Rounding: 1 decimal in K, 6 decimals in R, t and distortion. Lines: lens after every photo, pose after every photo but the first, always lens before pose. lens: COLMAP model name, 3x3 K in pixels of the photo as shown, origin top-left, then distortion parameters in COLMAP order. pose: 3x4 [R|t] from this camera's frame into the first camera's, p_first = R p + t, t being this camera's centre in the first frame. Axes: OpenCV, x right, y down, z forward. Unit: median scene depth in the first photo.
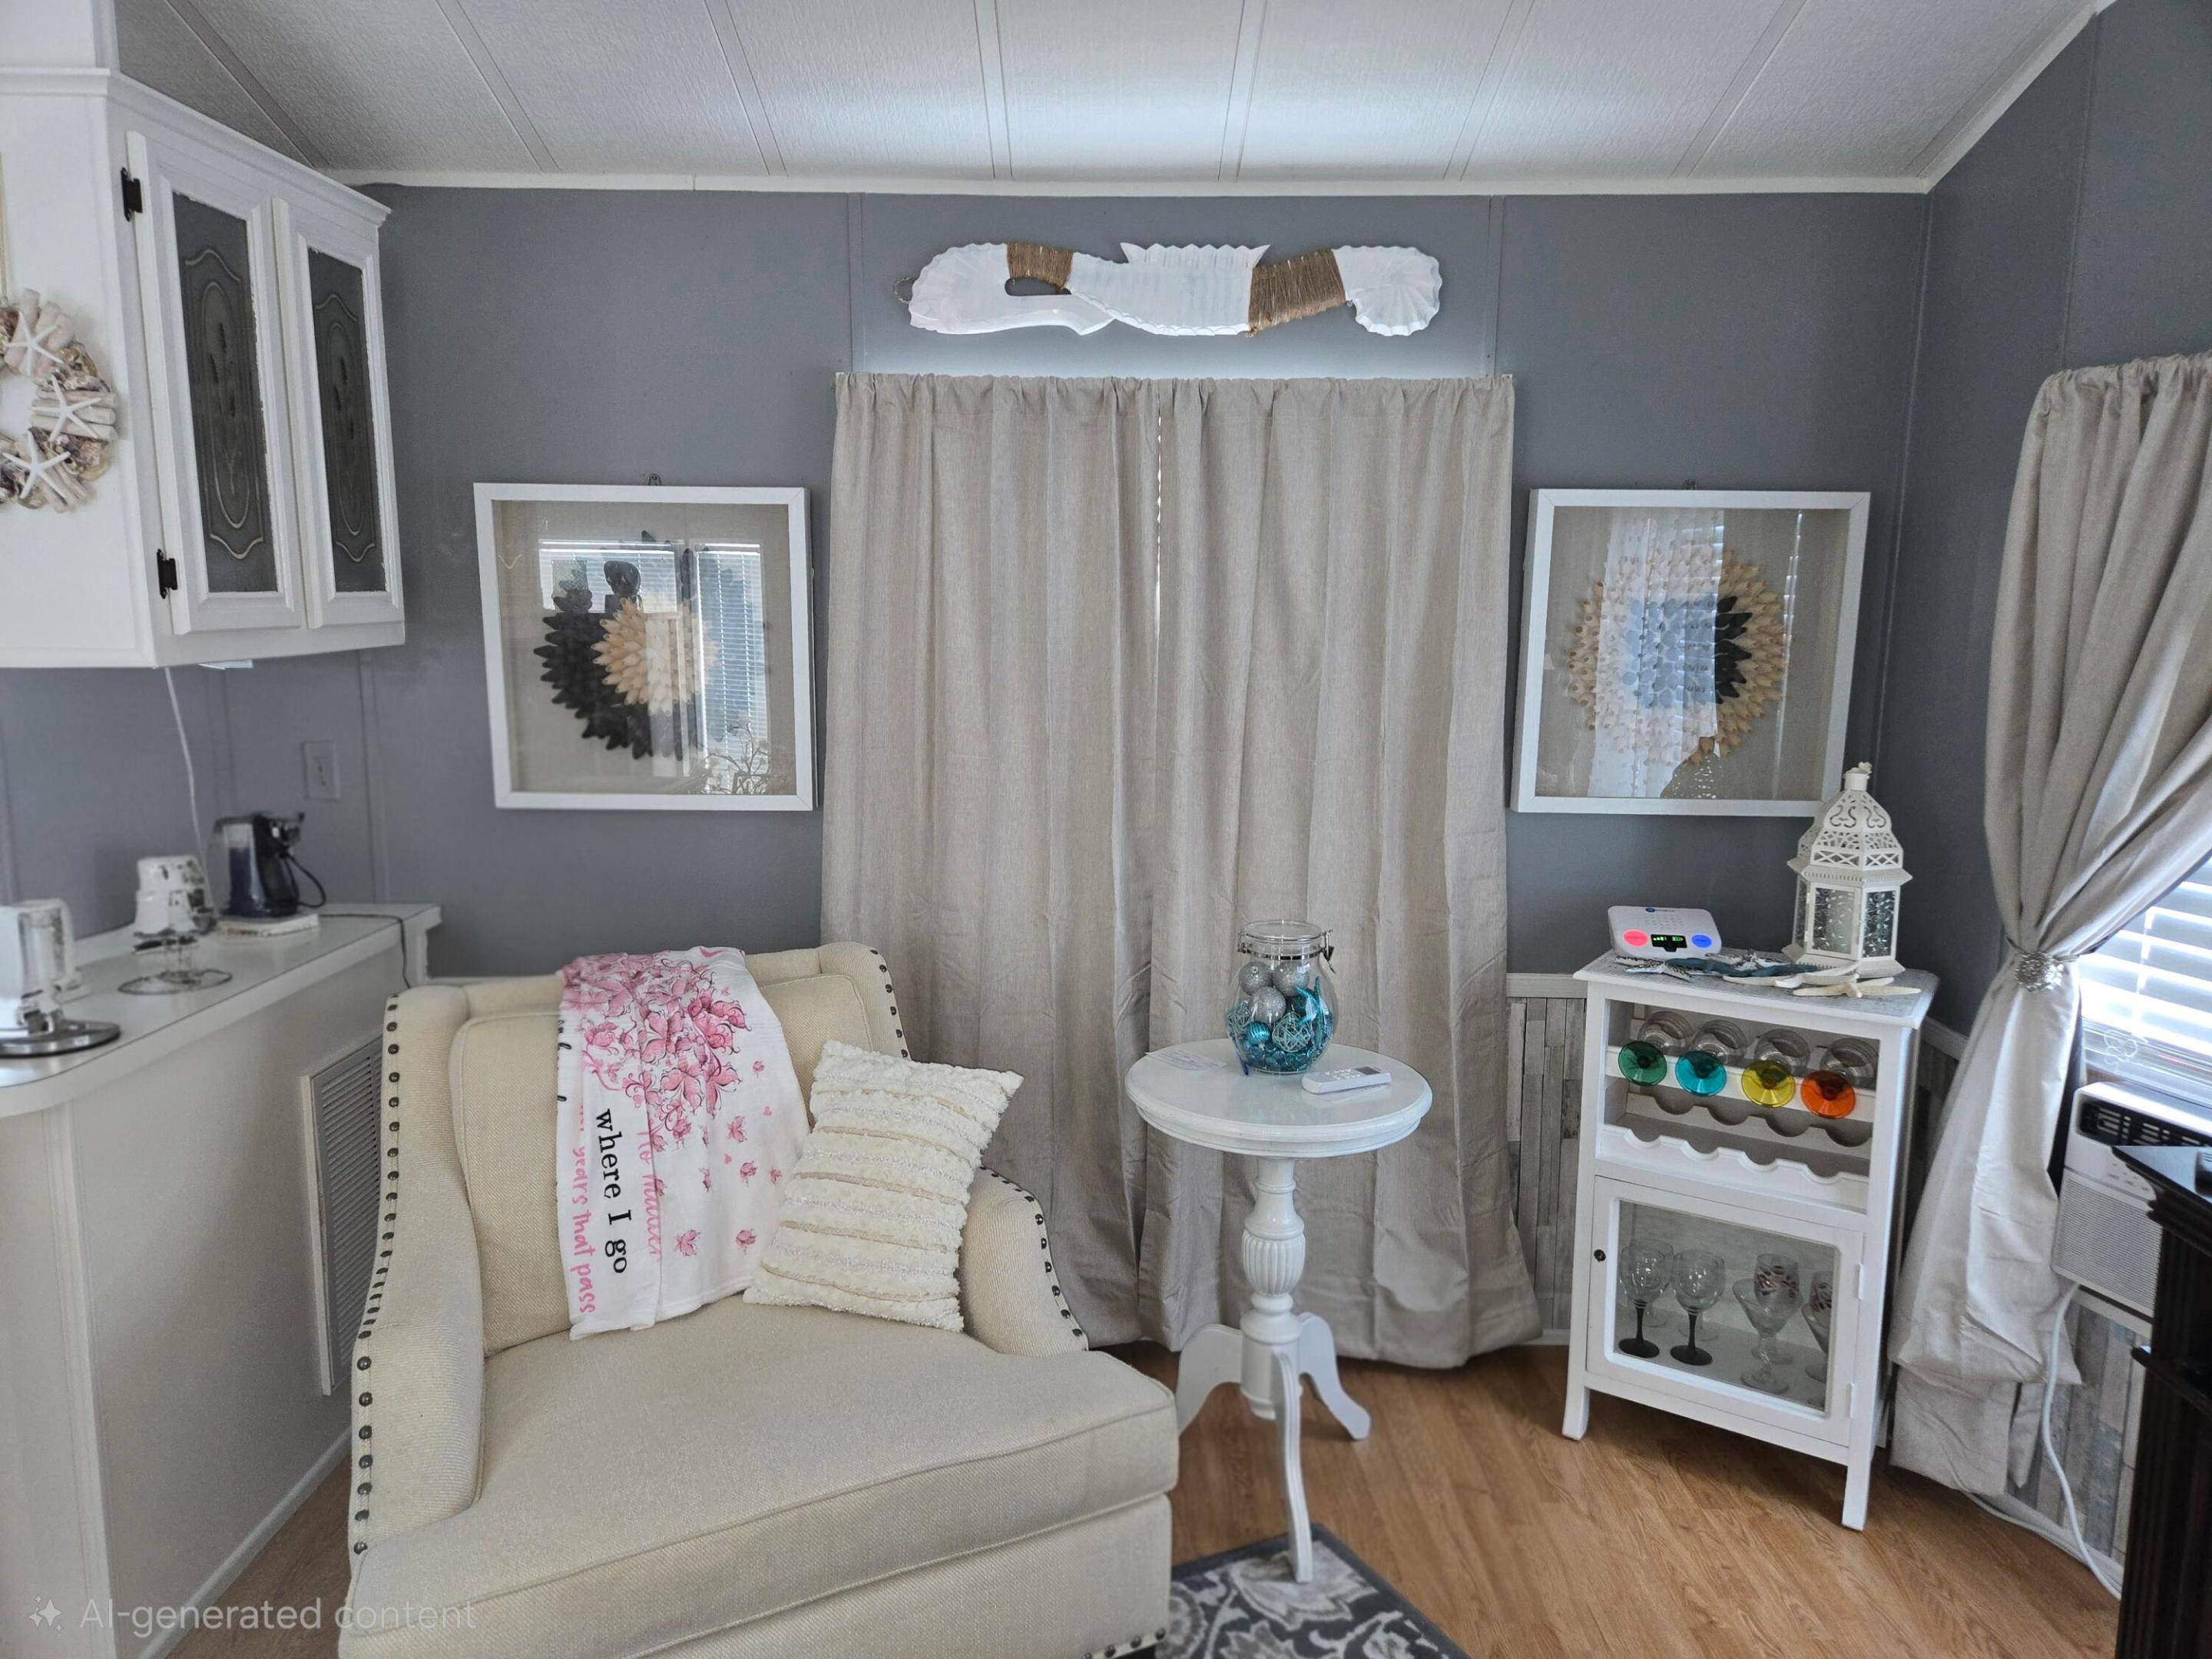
lens RADIAL K [[1481.3, 0, 1110.9], [0, 1481.3, 826.9], [0, 0, 1]] dist [0.080028, -0.061981]
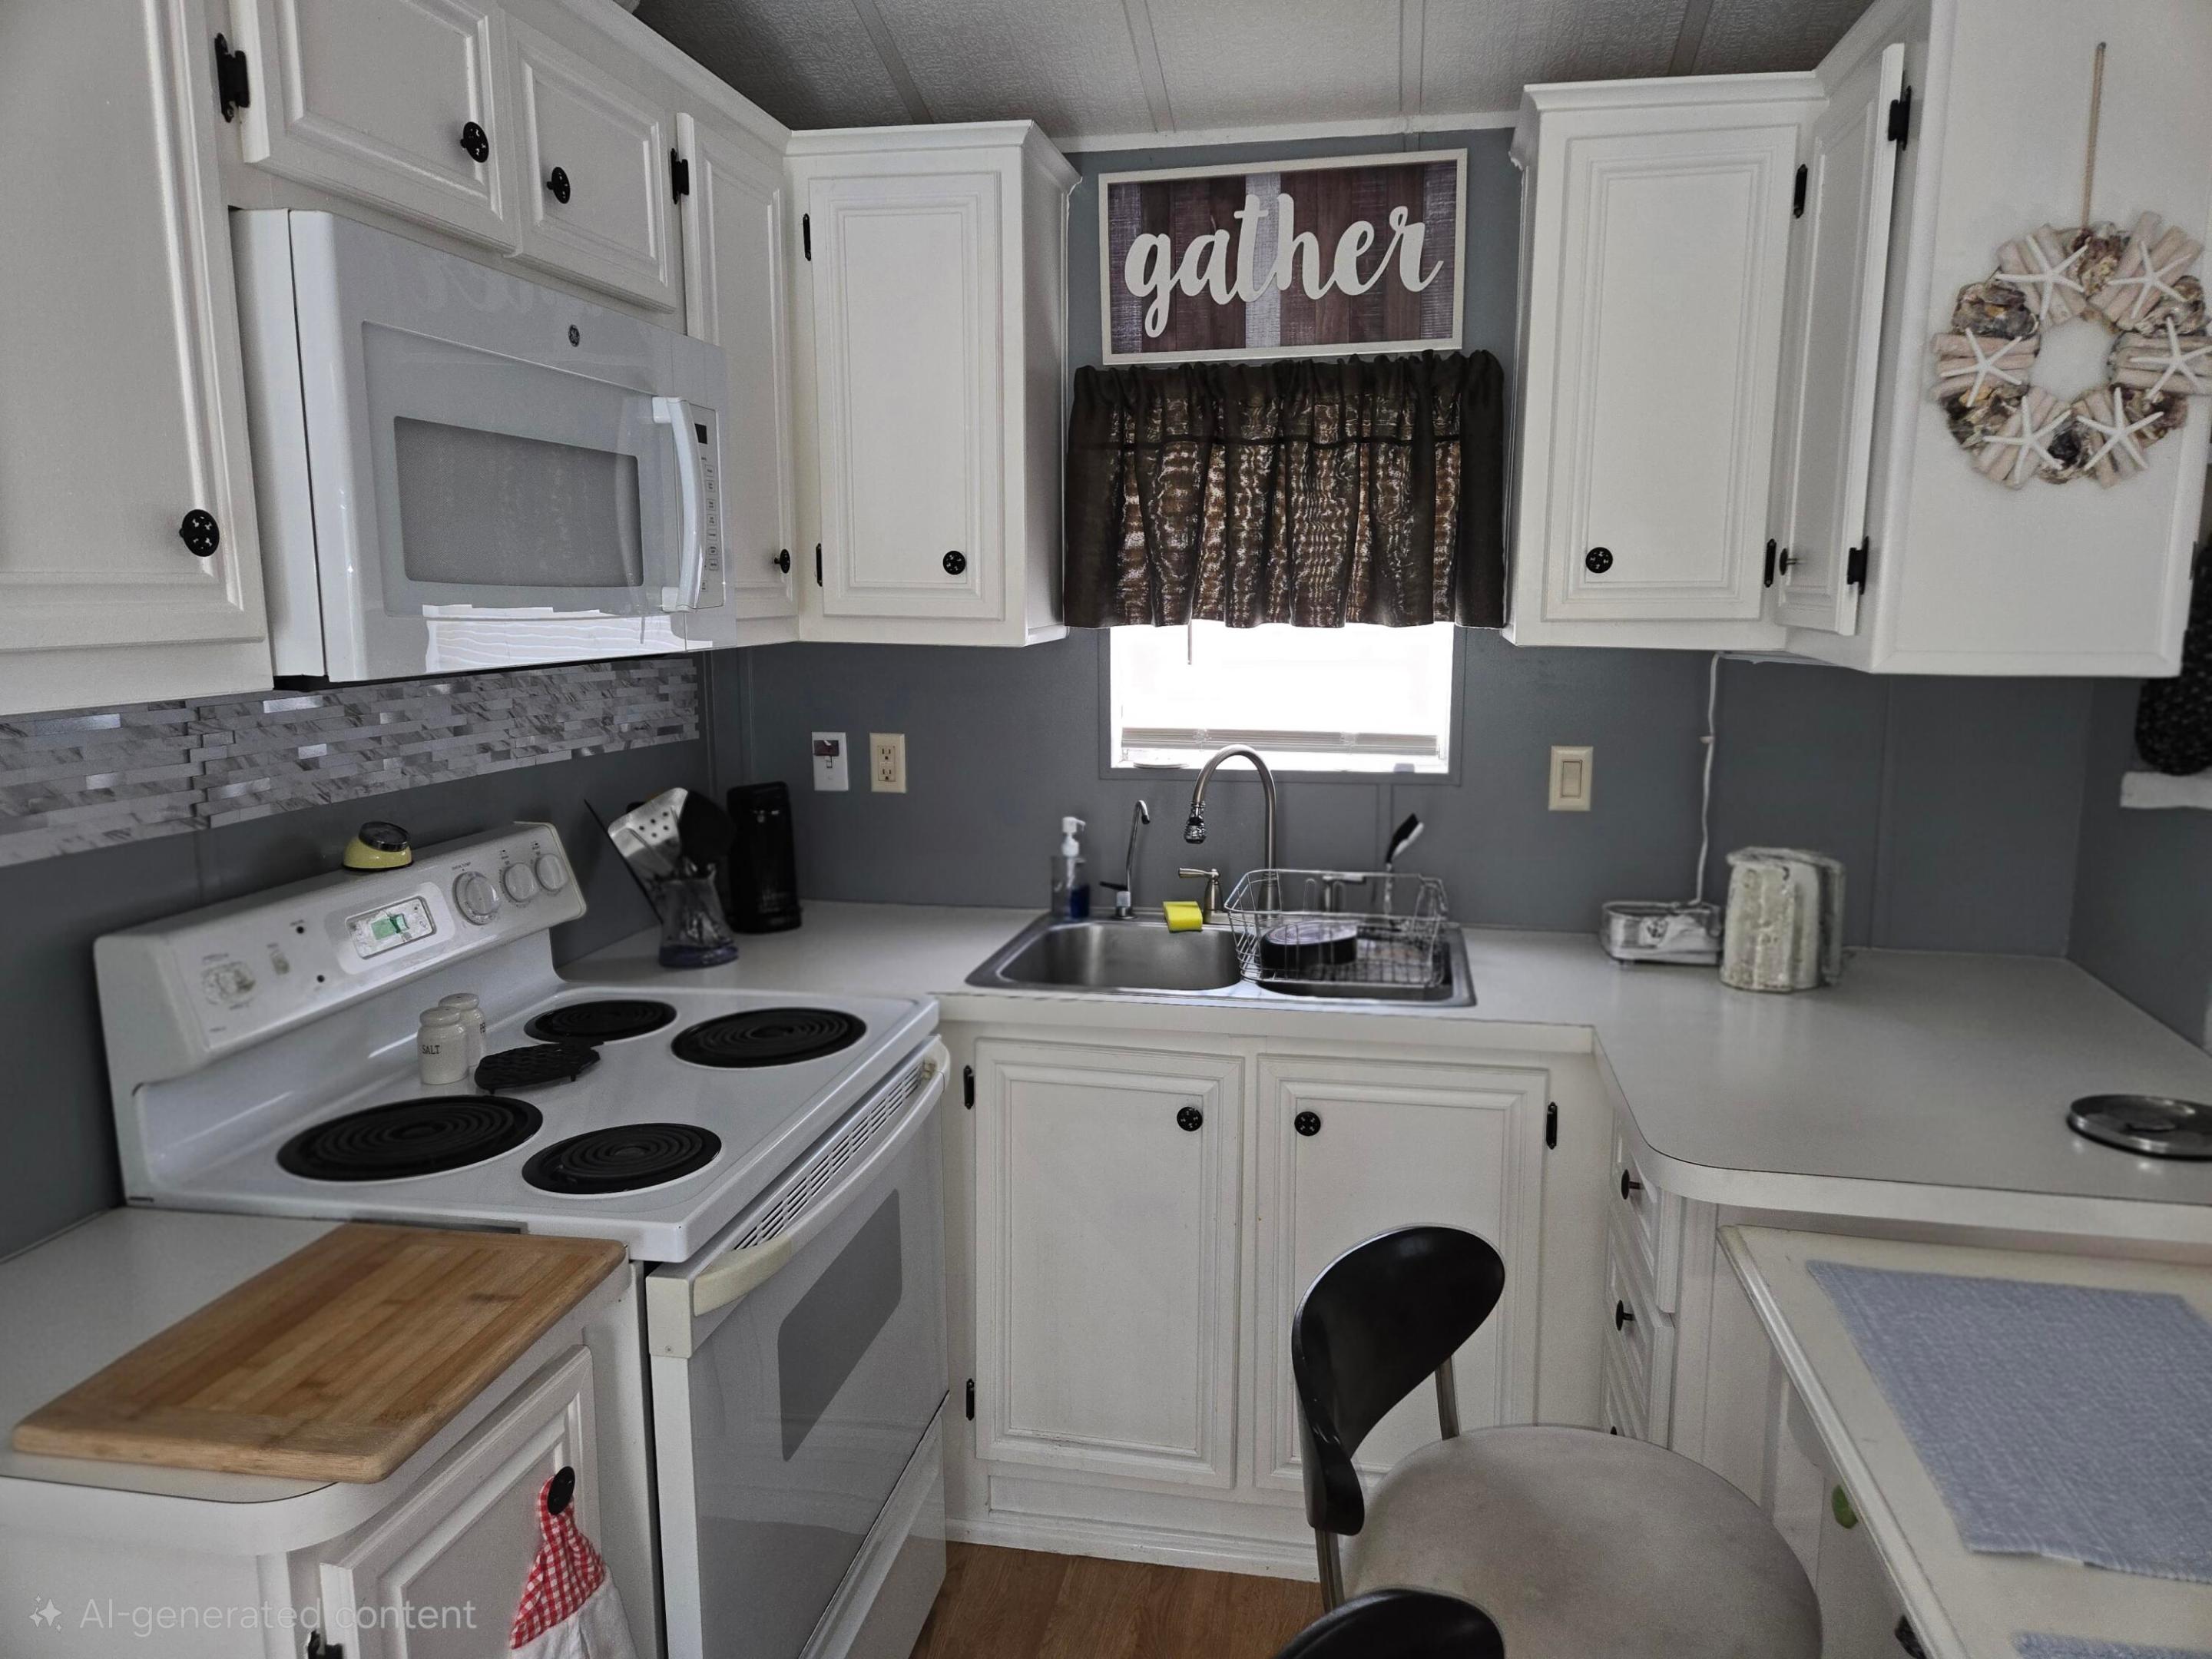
lens RADIAL K [[1481.3, 0, 1122.7], [0, 1481.3, 827.6], [0, 0, 1]] dist [0.080028, -0.061981]
pose [[0.982389, 0.022973, -0.185428, -0.835526], [-0.020215, 0.999655, 0.016747, -0.020262], [0.185749, -0.012704, 0.982515, 0.071200]]
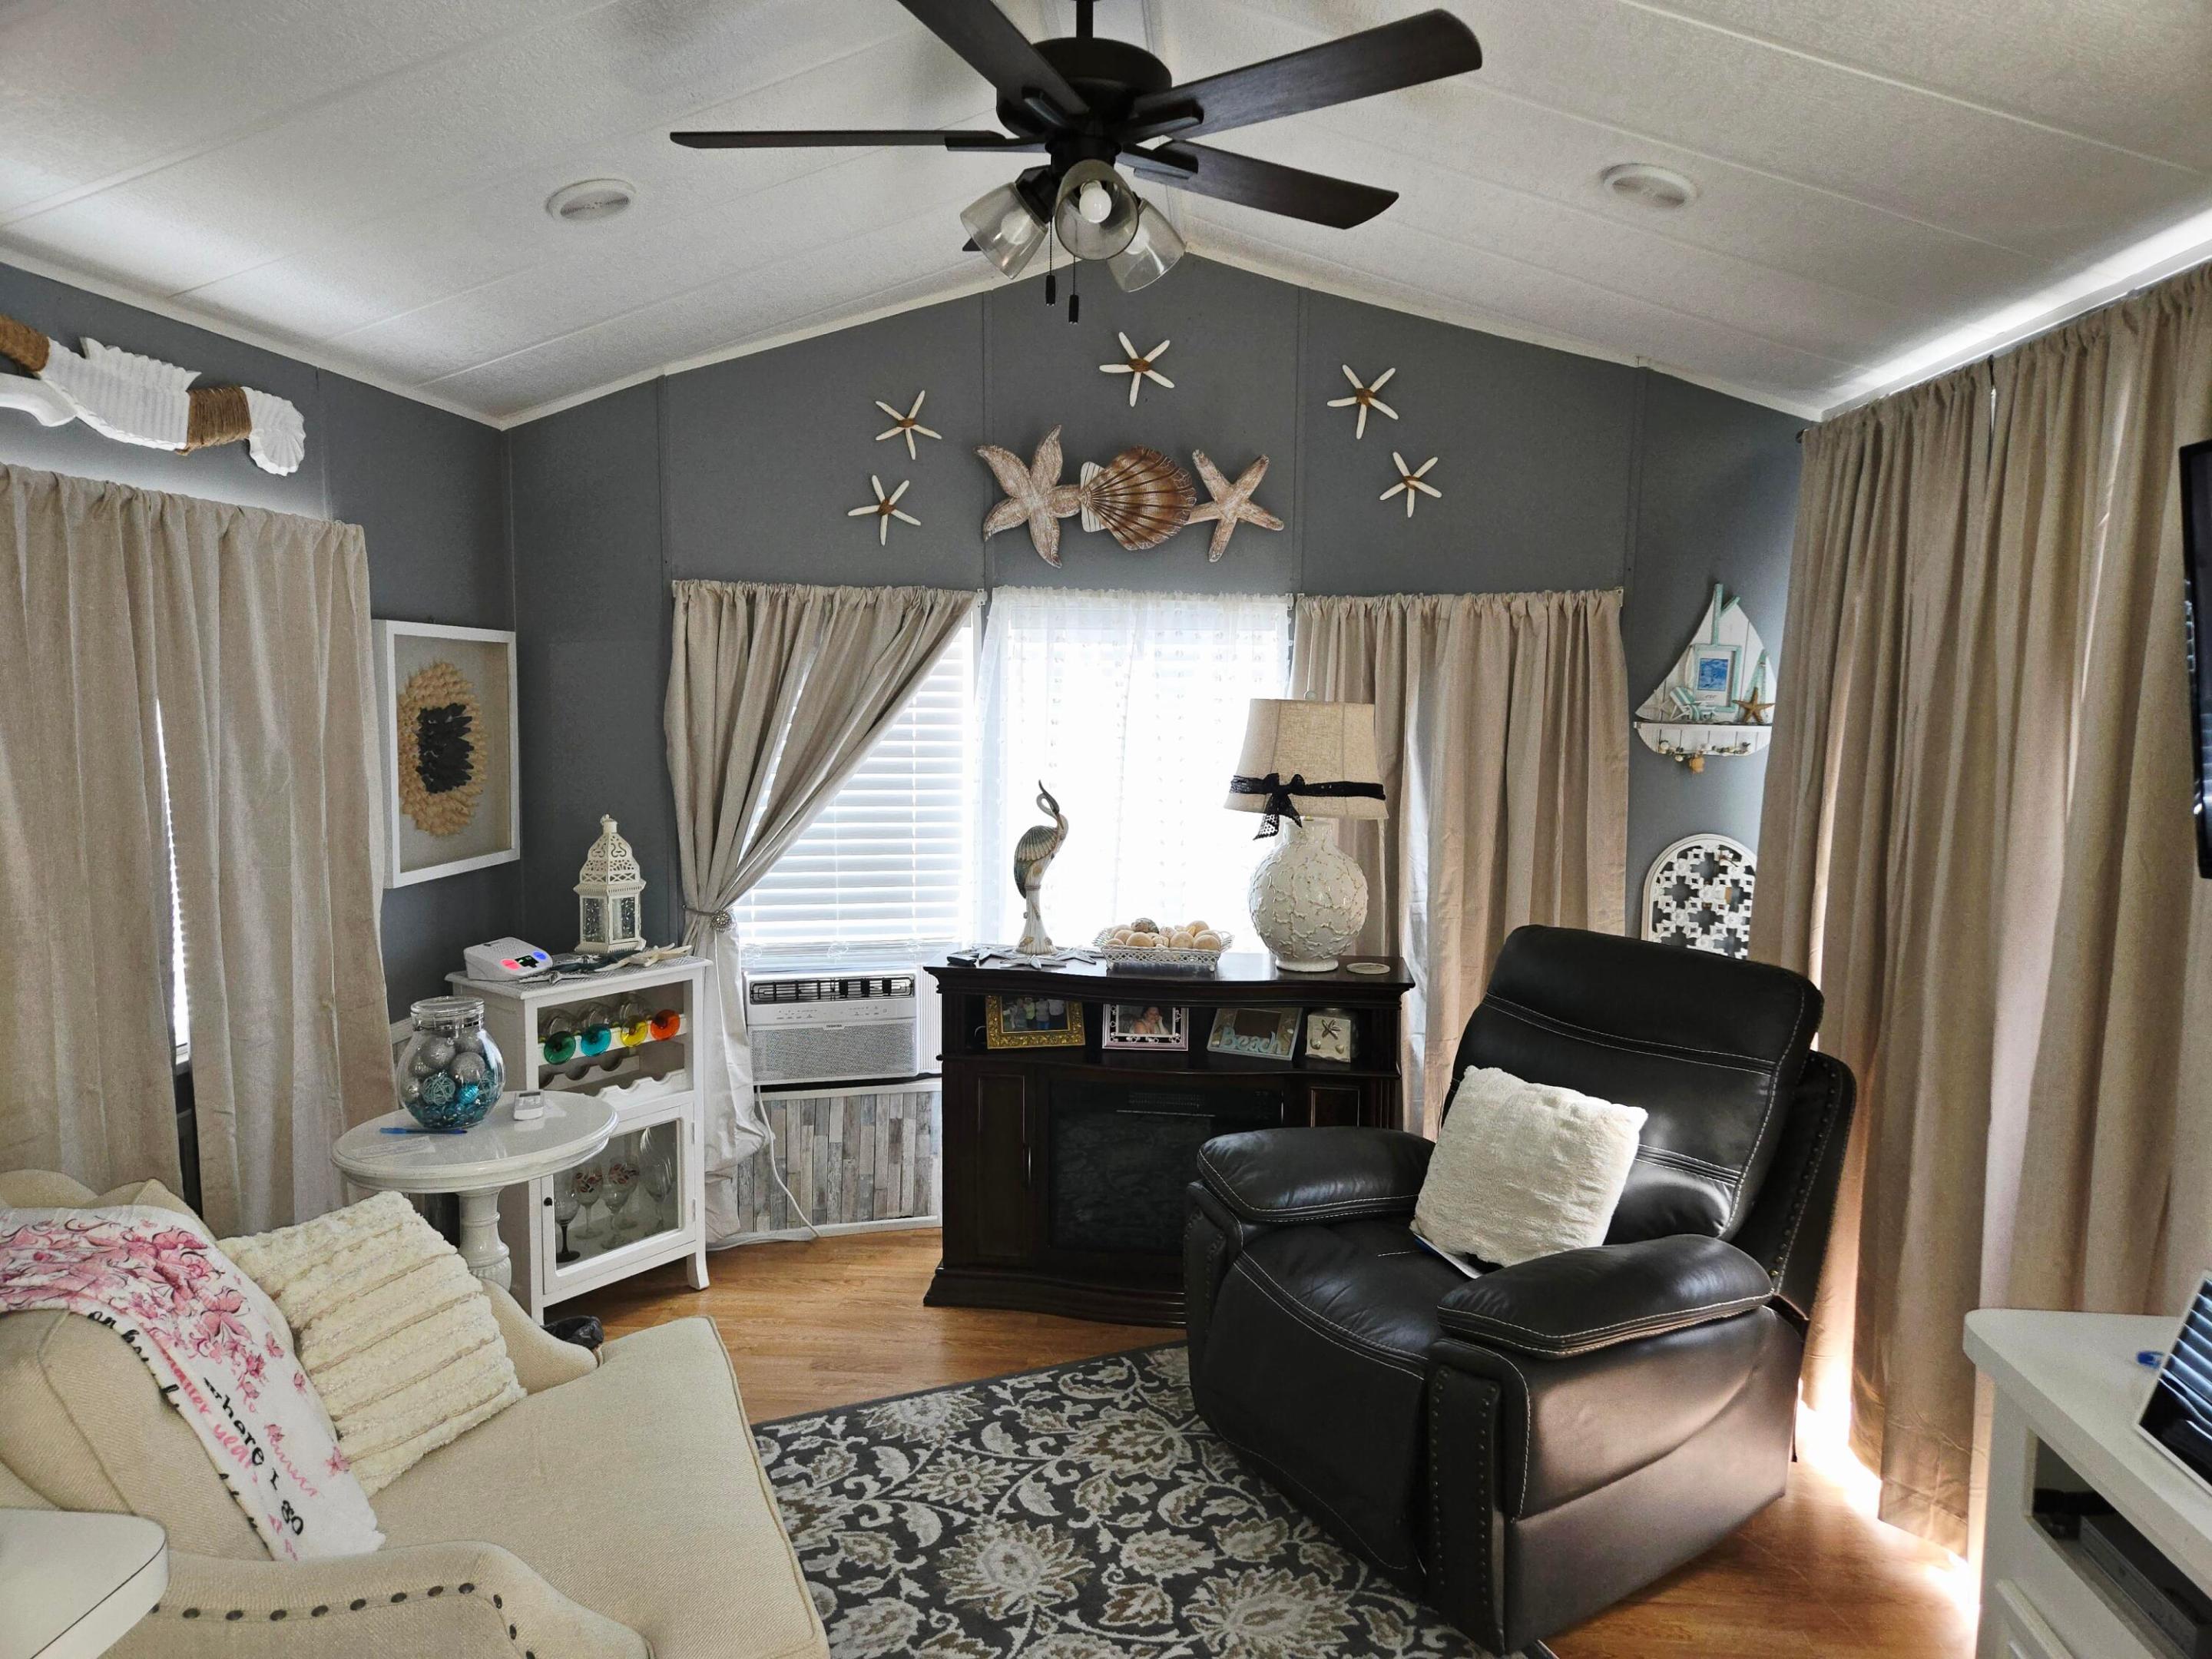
lens RADIAL K [[1481.3, 0, 1113.0], [0, 1481.3, 824.9], [0, 0, 1]] dist [0.080028, -0.061981]
pose [[0.083604, -0.105272, 0.990923, -0.919102], [0.136079, 0.986295, 0.093299, -0.099757], [-0.987164, 0.127043, 0.096784, 0.337175]]
